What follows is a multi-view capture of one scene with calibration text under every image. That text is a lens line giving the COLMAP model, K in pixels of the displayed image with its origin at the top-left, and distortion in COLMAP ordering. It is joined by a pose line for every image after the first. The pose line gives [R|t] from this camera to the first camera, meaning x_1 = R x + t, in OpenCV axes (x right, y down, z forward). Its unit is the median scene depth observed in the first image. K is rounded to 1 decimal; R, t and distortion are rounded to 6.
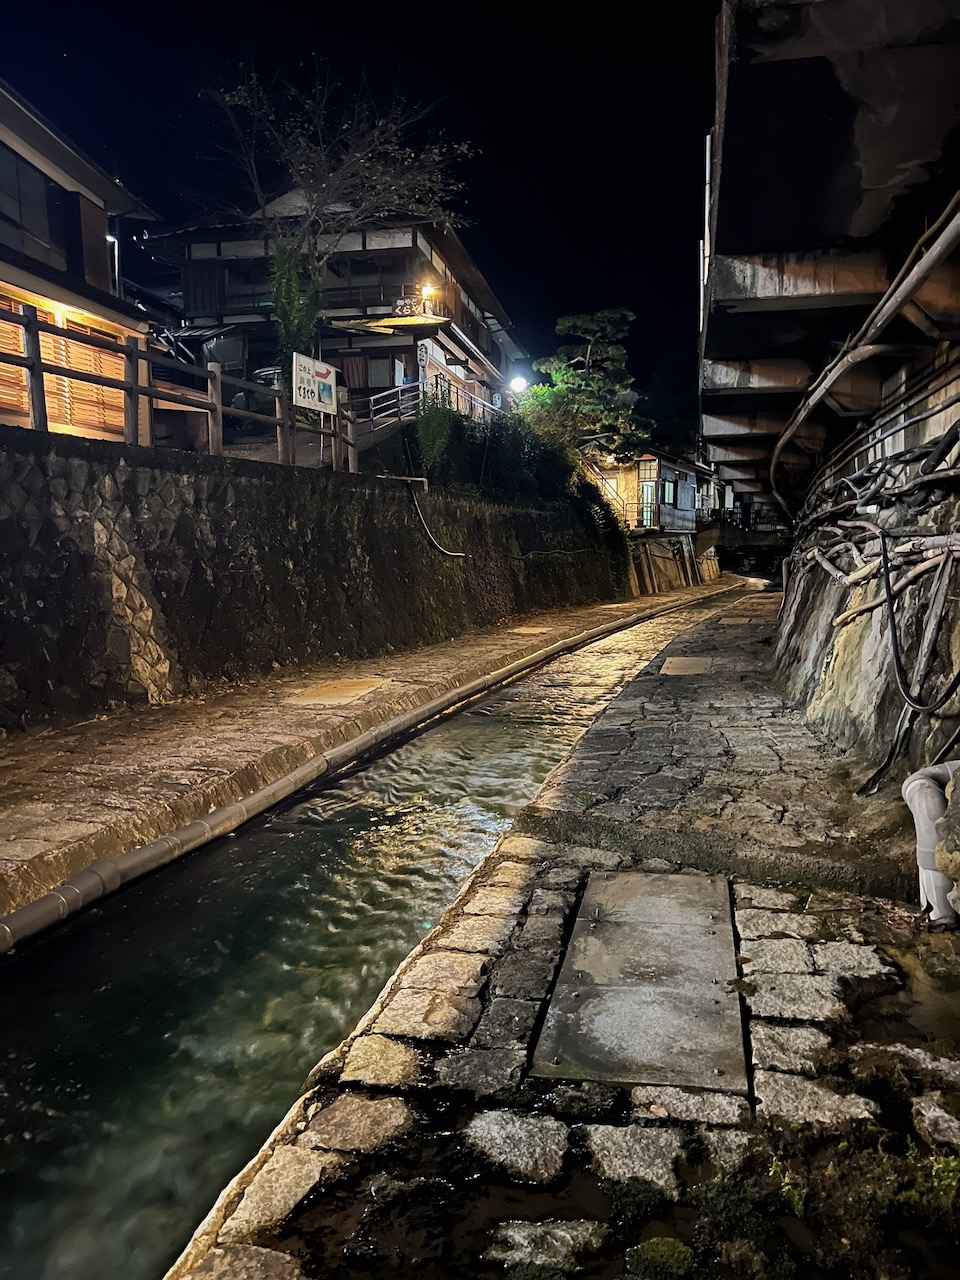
lens RADIAL K [[988.0, 0, 480.0], [0, 988.0, 640.0], [0, 0, 1]] dist [0.086597, -0.120459]
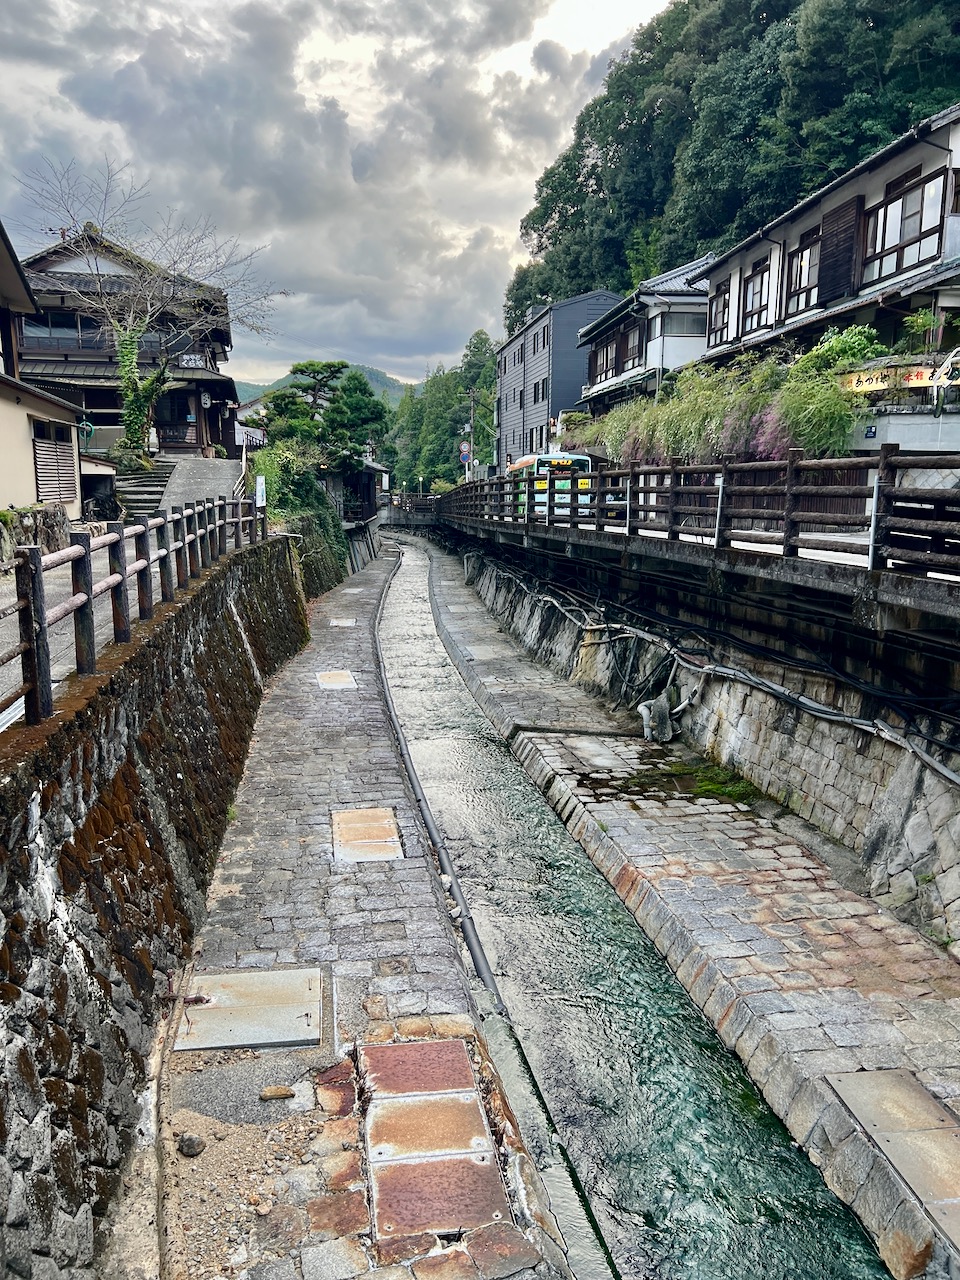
lens RADIAL K [[988.0, 0, 480.0], [0, 988.0, 640.0], [0, 0, 1]] dist [0.086597, -0.120459]
pose [[0.921333, -0.040309, 0.386679, -2.258806], [0.014717, 0.997514, 0.068917, -0.548819], [-0.388496, -0.057805, 0.919635, -3.186434]]
